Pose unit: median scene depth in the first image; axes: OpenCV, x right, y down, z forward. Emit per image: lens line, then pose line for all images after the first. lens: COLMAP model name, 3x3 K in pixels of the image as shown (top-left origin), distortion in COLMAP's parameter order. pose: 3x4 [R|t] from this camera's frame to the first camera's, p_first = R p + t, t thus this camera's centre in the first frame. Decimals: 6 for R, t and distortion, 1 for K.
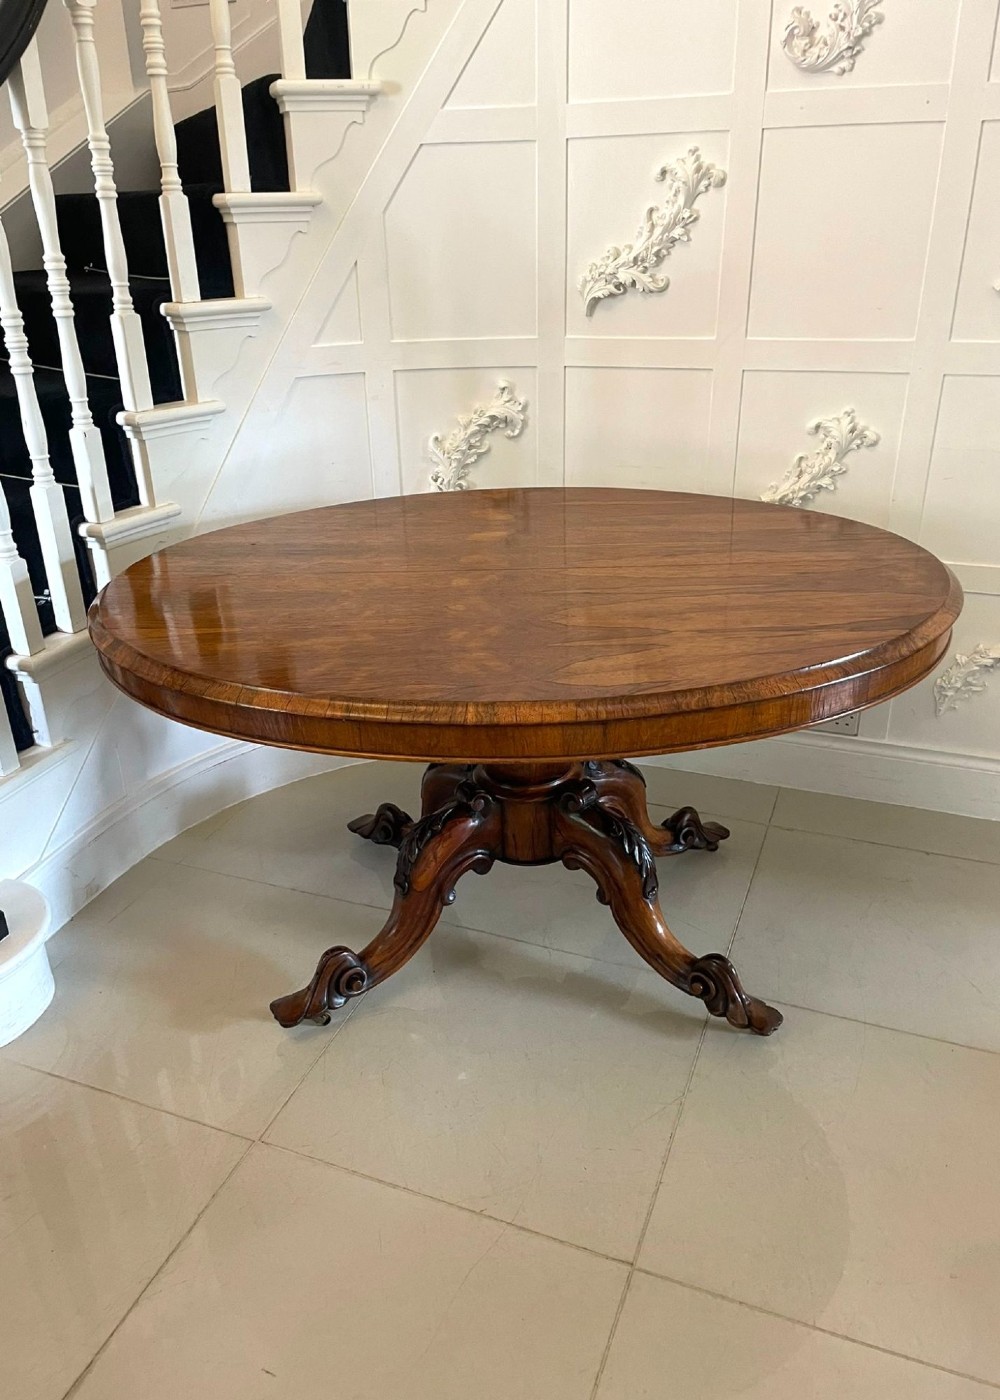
lens RADIAL K [[1097.2, 0, 482.4], [0, 1097.2, 706.5], [0, 0, 1]] dist [0.106877, -0.149729]
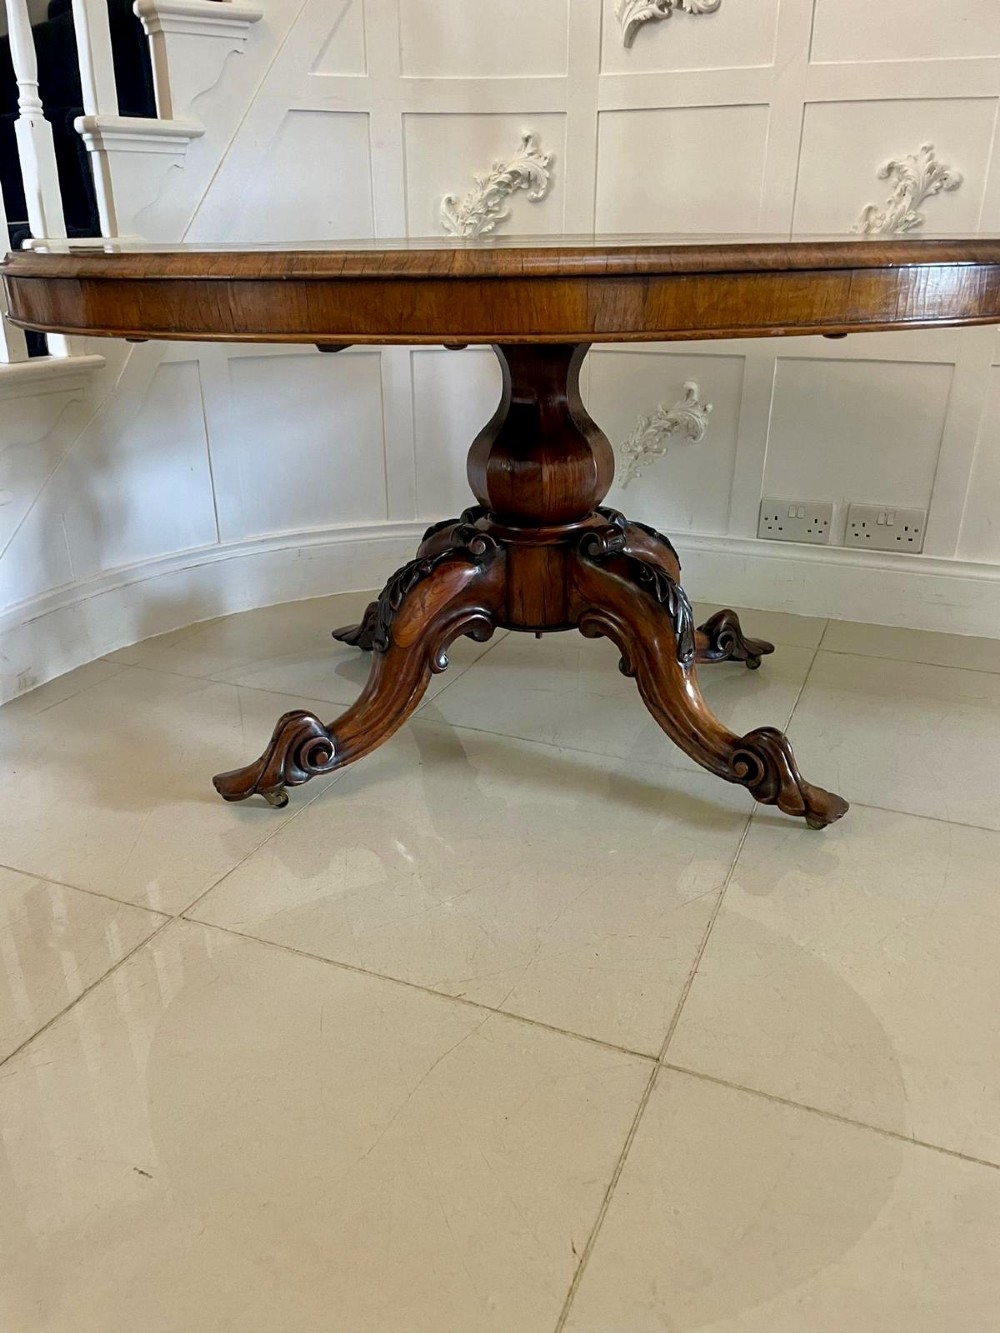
lens RADIAL K [[1051.8, 0, 500.0], [0, 1051.8, 666.5], [0, 0, 1]] dist [0.099244, -0.138997]
pose [[0.999502, 0.030910, -0.006333, 0.017700], [-0.031126, 0.998815, -0.037405, 0.181841], [0.005169, 0.037584, 0.999280, 0.193360]]
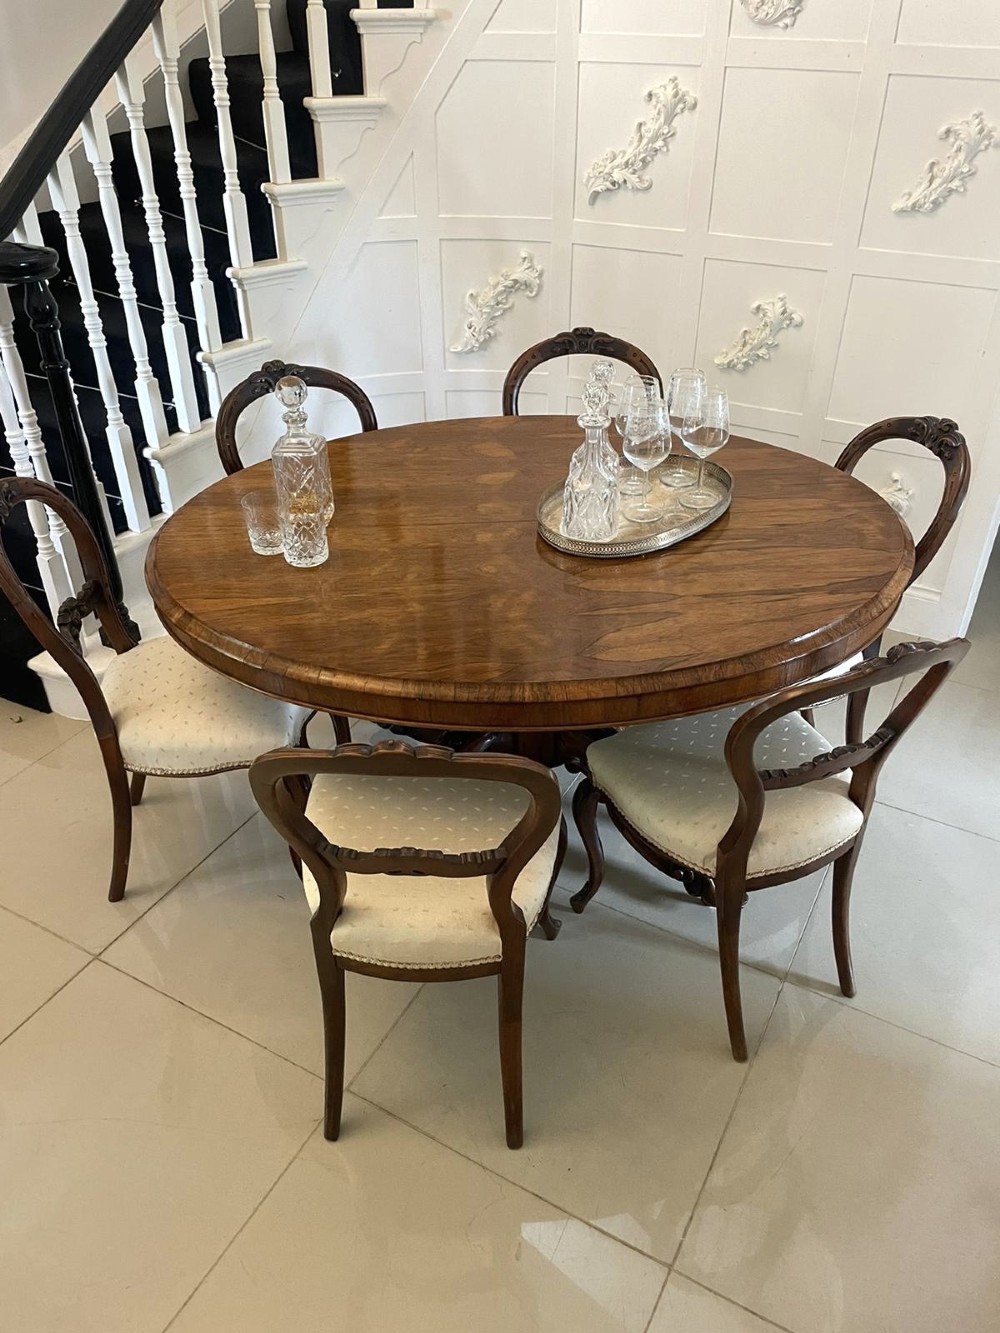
lens RADIAL K [[1051.8, 0, 500.0], [0, 1051.8, 666.5], [0, 0, 1]] dist [0.099244, -0.138997]
pose [[0.992271, 0.088456, -0.087027, 0.156656], [-0.074220, 0.985115, 0.155047, -0.013851], [0.099447, -0.147390, 0.984066, -0.312271]]
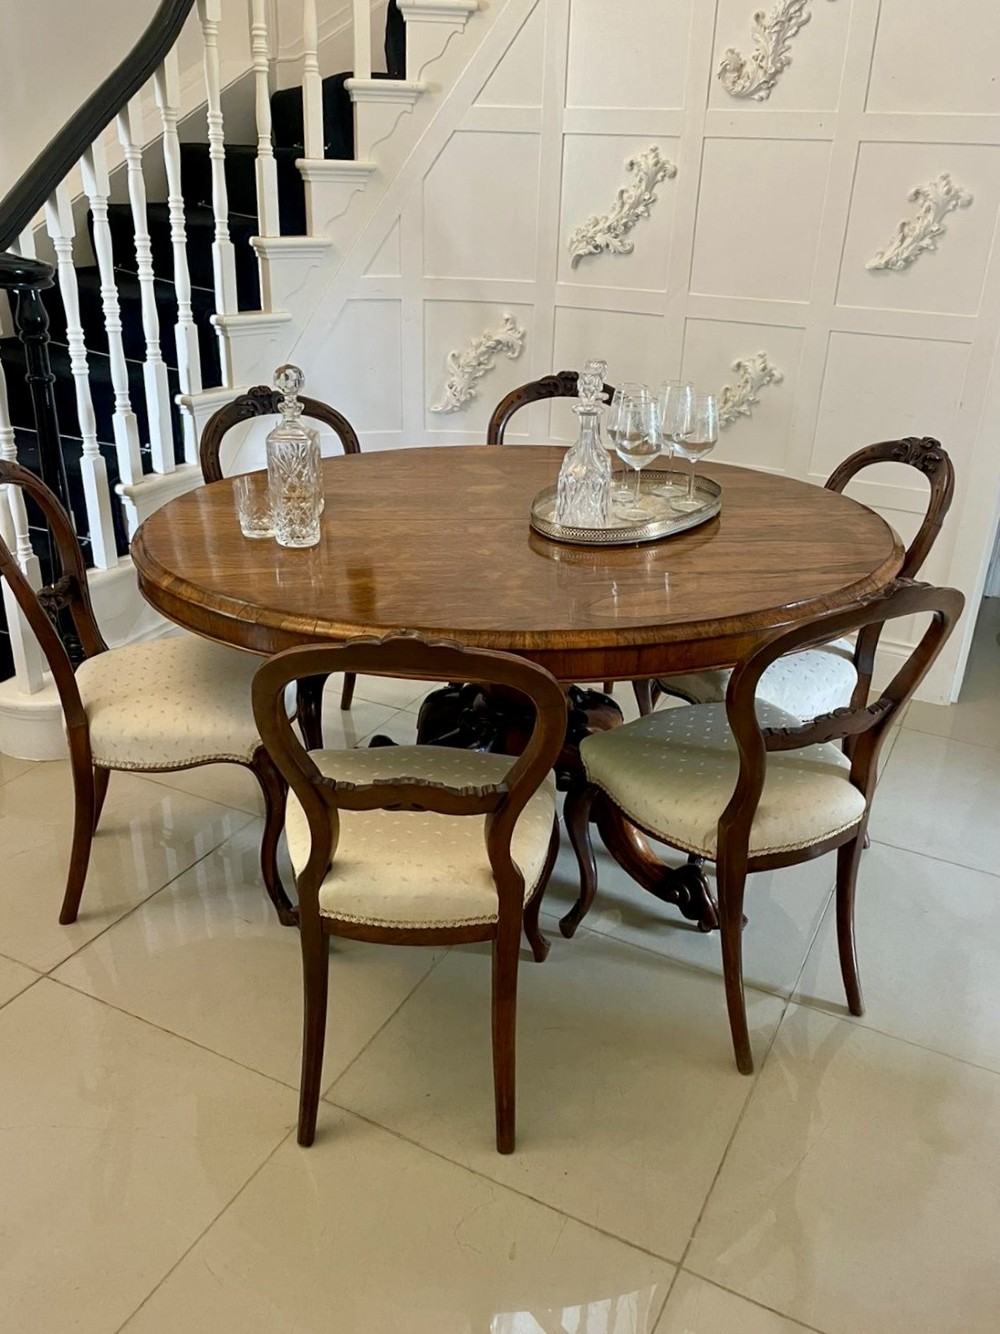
lens RADIAL K [[1153.5, 0, 498.7], [0, 1153.5, 657.3], [0, 0, 1]] dist [0.097971, -0.136034]
pose [[0.994027, 0.089282, -0.062757, 0.144924], [-0.090060, 0.995890, -0.009663, 0.132008], [0.061637, 0.015257, 0.997982, -0.385491]]
